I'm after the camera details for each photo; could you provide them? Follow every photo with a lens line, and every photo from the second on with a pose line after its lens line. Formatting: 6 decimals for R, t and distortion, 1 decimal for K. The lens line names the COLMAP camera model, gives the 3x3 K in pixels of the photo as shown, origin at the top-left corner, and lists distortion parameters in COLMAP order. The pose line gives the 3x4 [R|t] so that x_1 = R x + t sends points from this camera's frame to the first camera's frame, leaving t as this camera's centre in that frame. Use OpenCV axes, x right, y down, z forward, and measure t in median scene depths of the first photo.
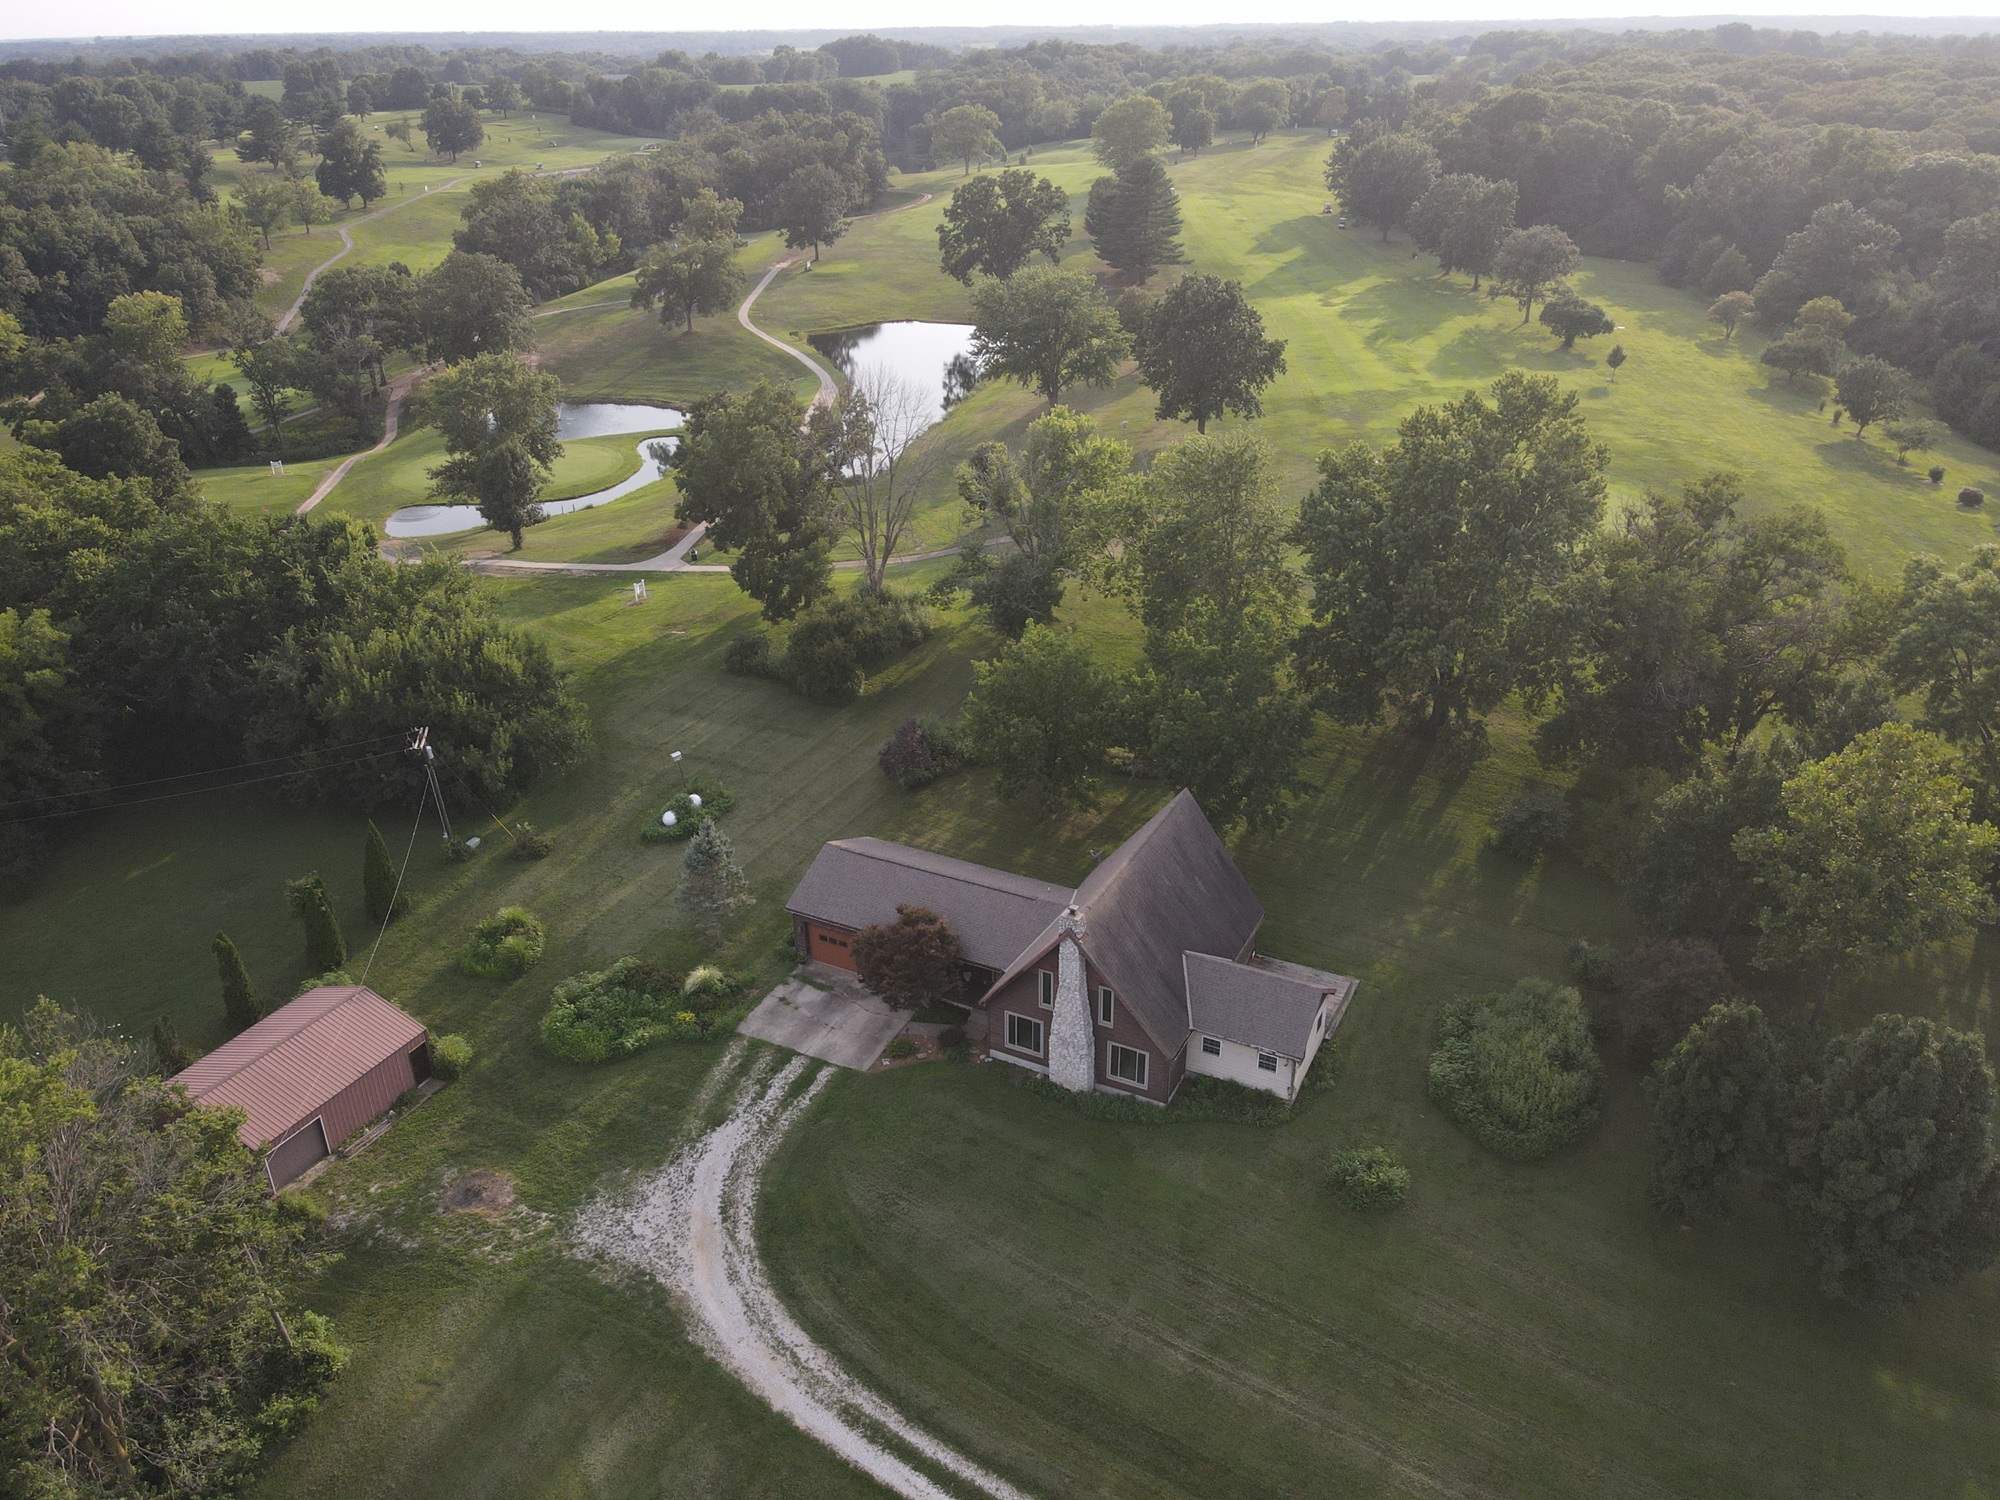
lens RADIAL K [[1457.0, 0, 1000.1], [0, 1457.0, 751.9], [0, 0, 1]] dist [0.011429, 0.003660]
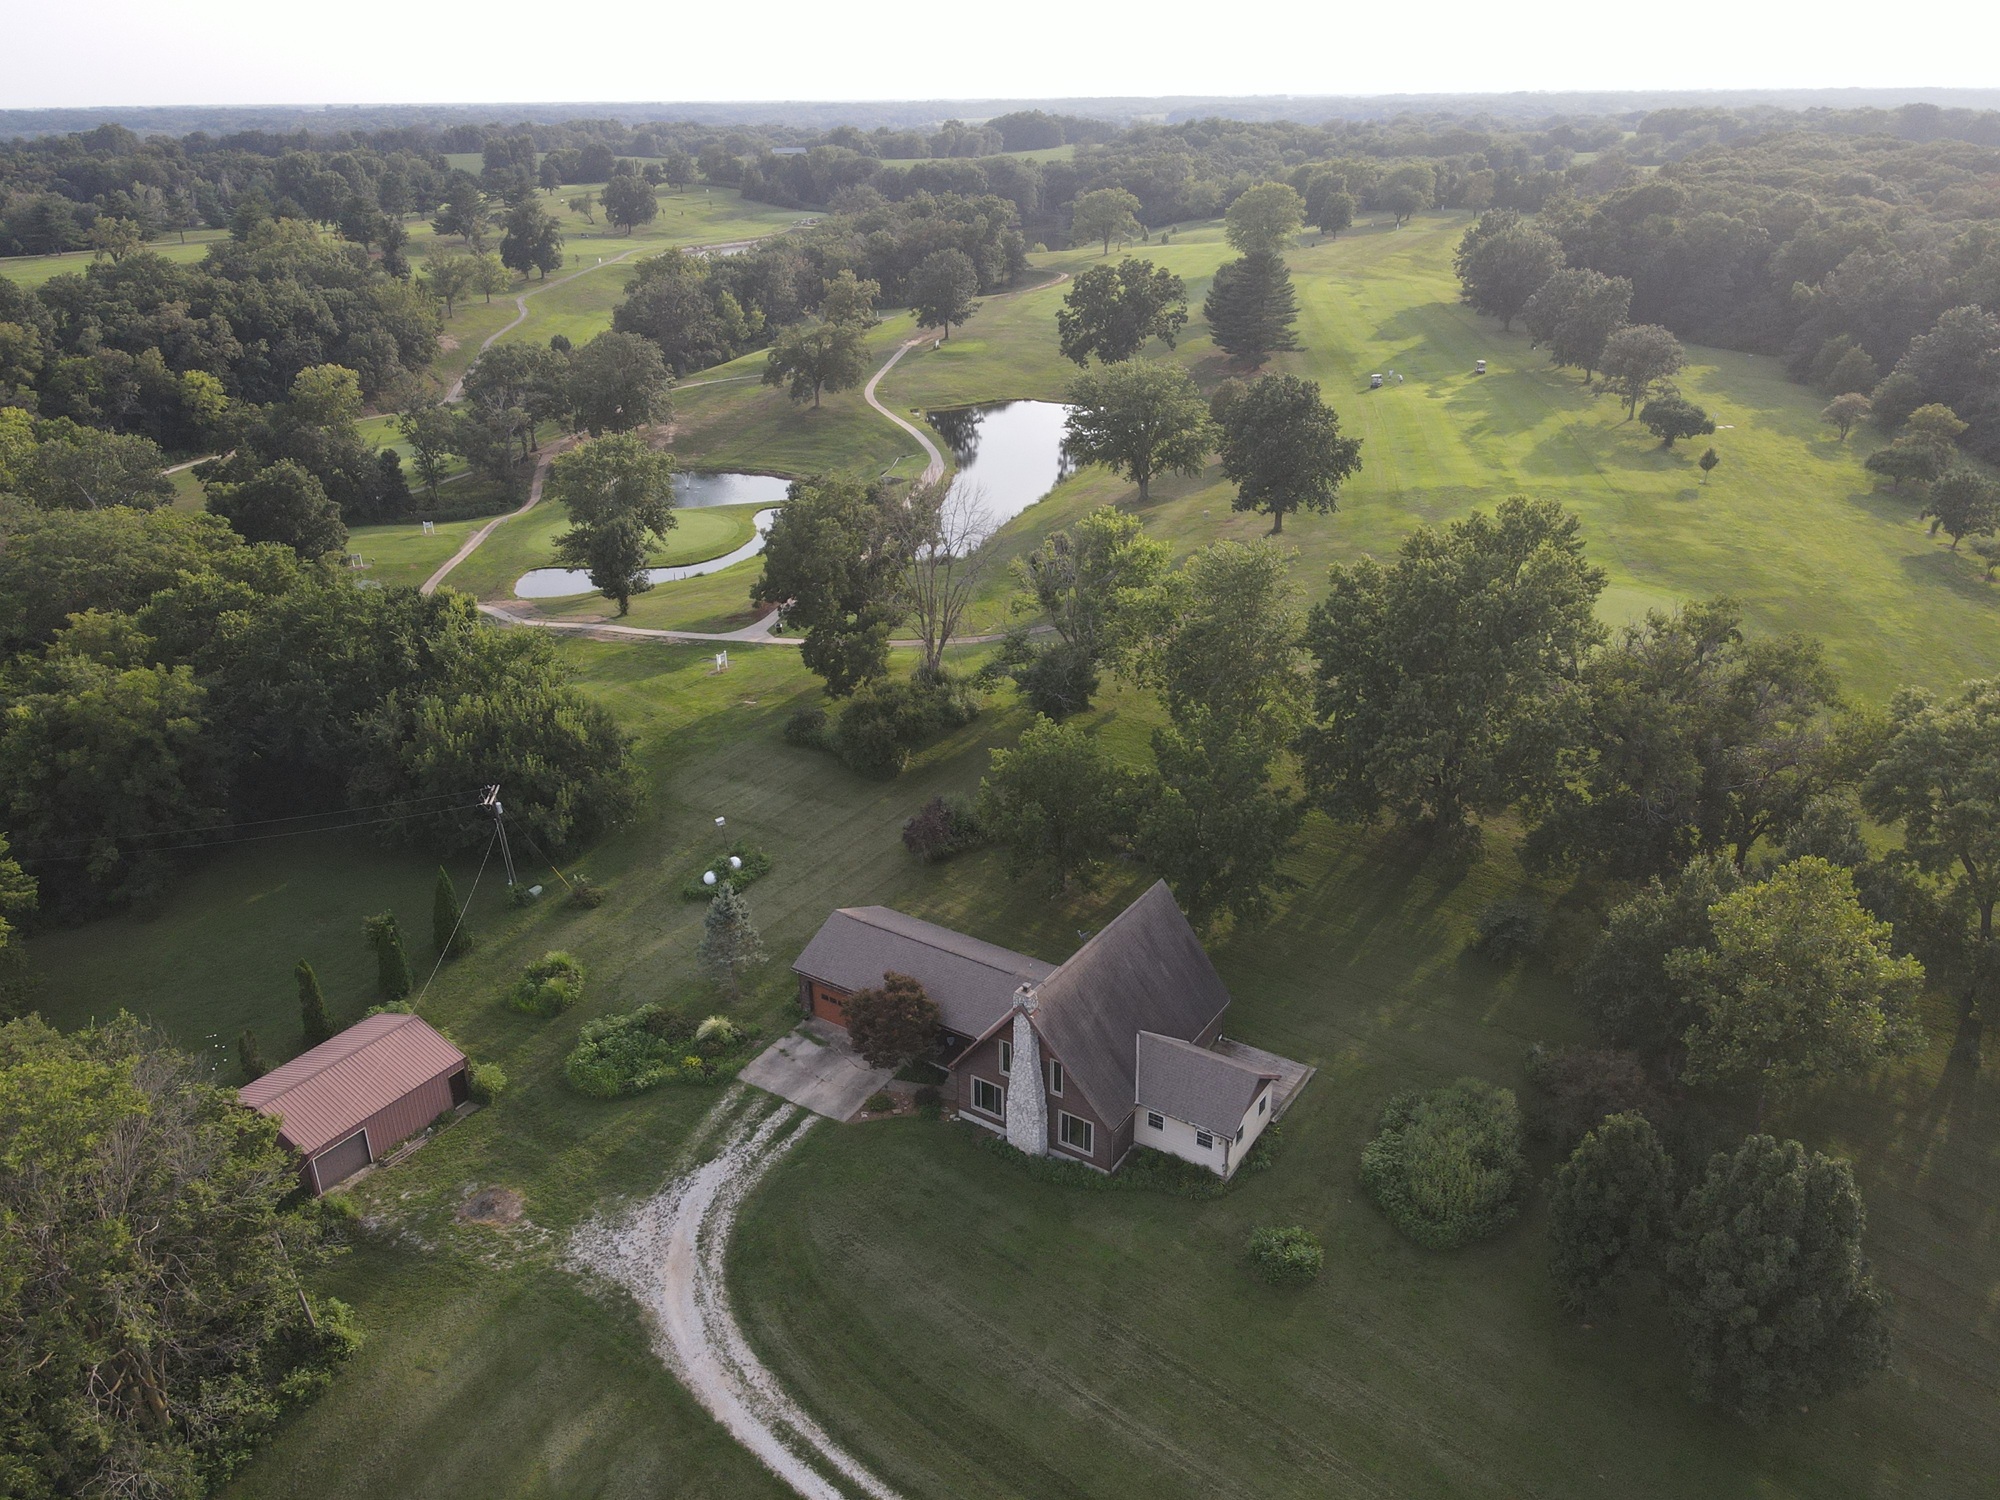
lens RADIAL K [[1457.0, 0, 1002.9], [0, 1457.0, 746.0], [0, 0, 1]] dist [0.011429, 0.003660]
pose [[0.994339, 0.045551, -0.095997, 0.092690], [-0.049592, 0.997963, -0.040131, -0.020166], [0.093973, 0.044665, 0.994572, -0.074386]]
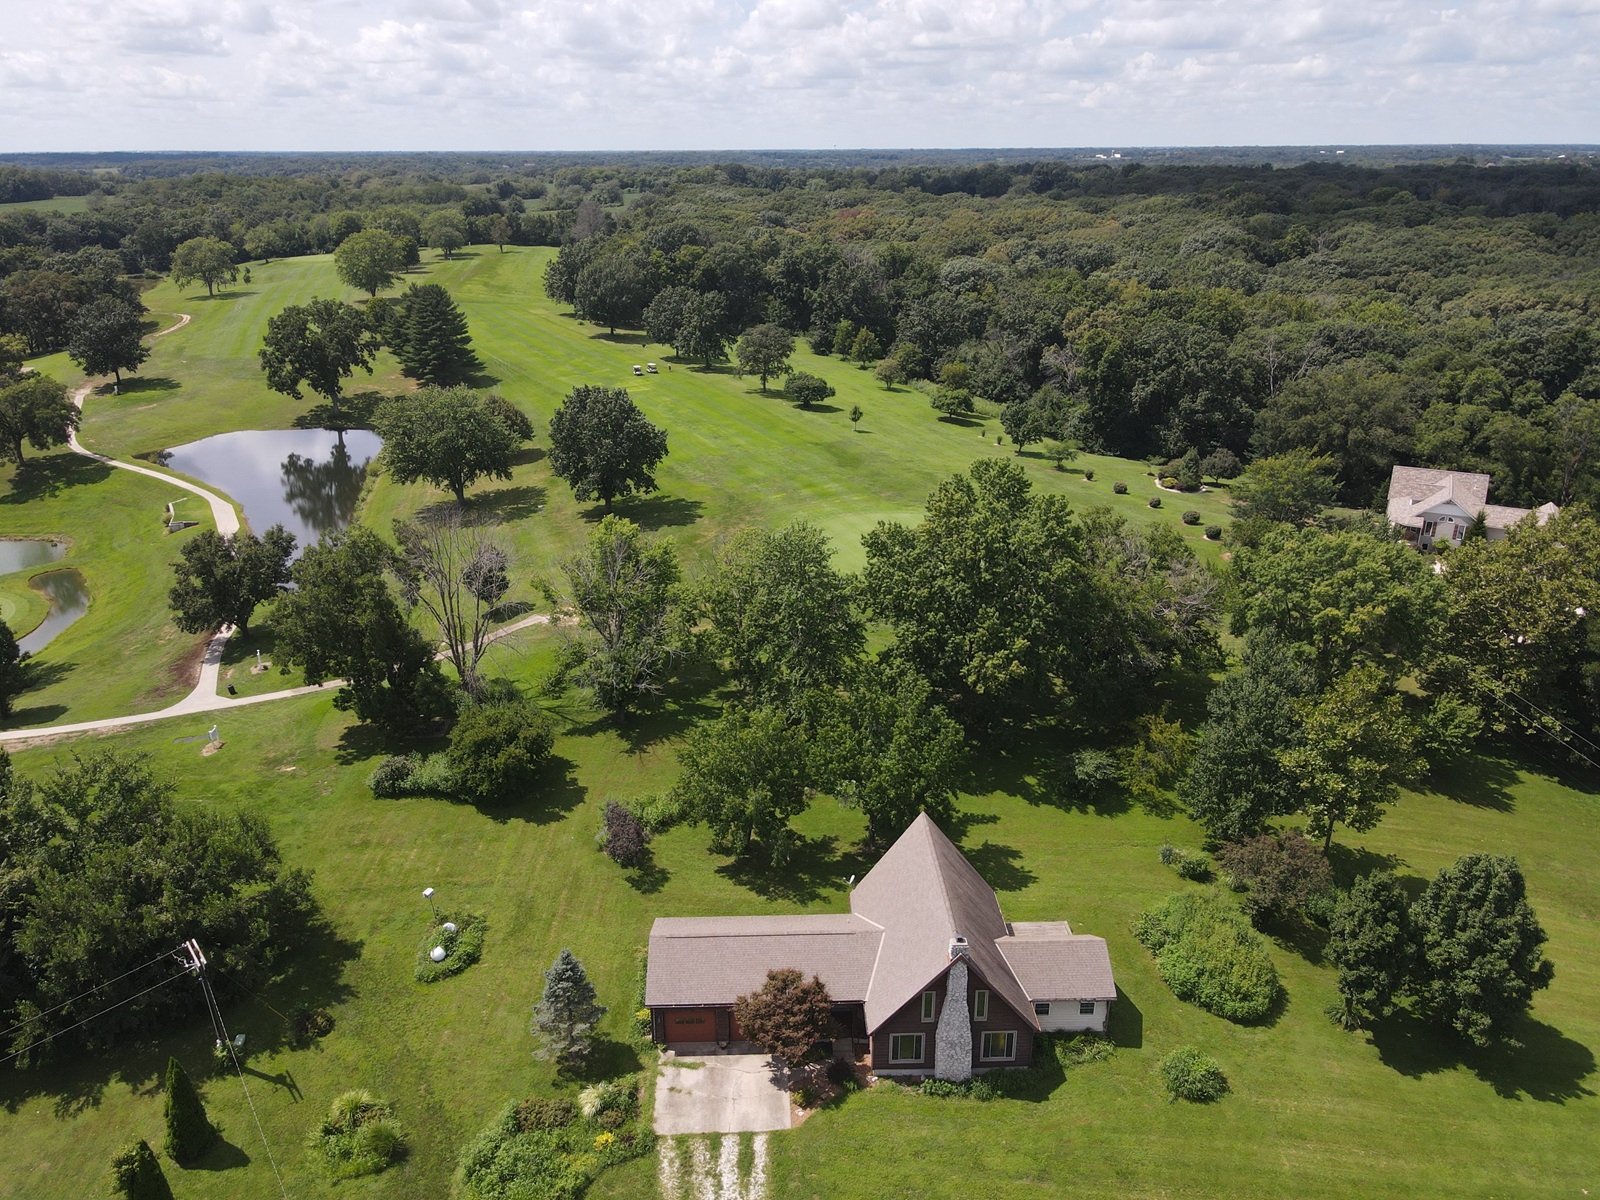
lens RADIAL K [[1165.6, 0, 793.9], [0, 1165.6, 613.2], [0, 0, 1]] dist [0.011429, 0.003660]
pose [[0.879973, -0.170328, 0.443436, -0.329609], [0.210228, 0.976750, -0.042005, -0.103019], [-0.425972, 0.130185, 0.895321, 0.105294]]
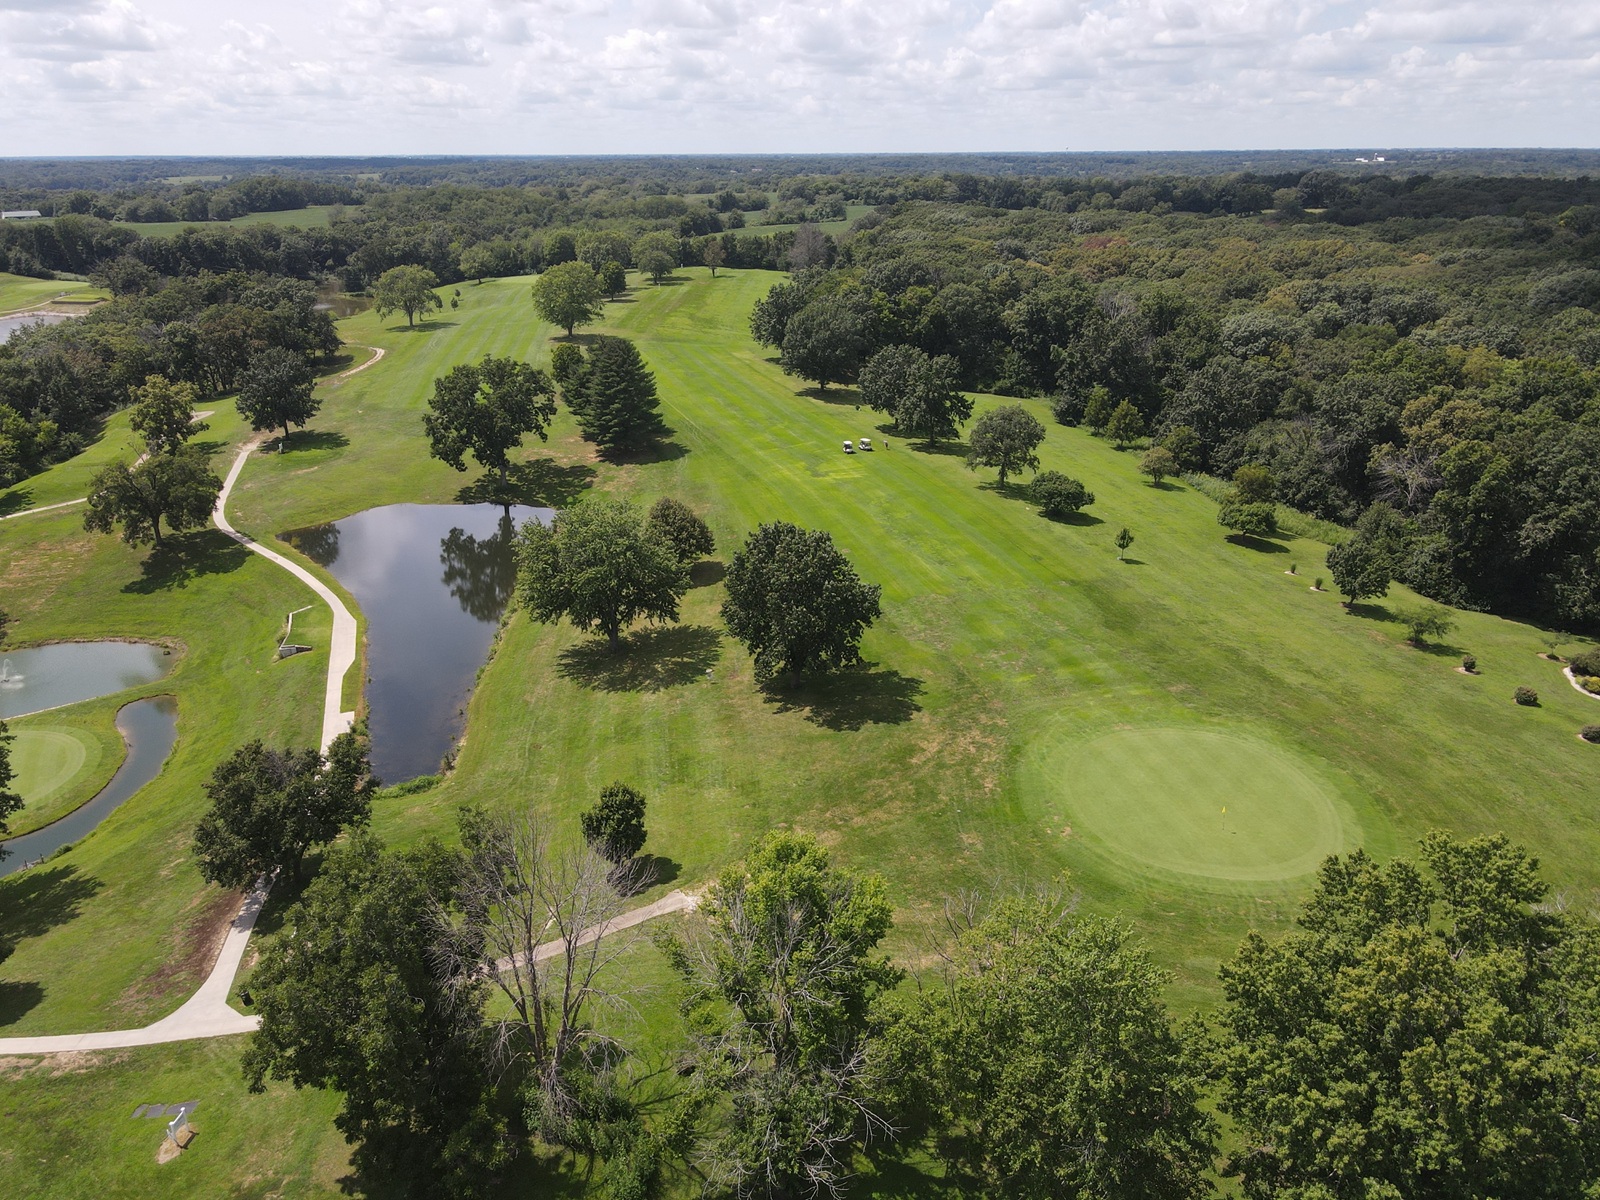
lens RADIAL K [[1165.6, 0, 789.4], [0, 1165.6, 622.3], [0, 0, 1]] dist [0.011429, 0.003660]
pose [[0.951666, -0.109479, 0.286960, -0.141981], [0.133925, 0.988729, -0.066932, -0.382087], [-0.276398, 0.102128, 0.955601, 0.521541]]
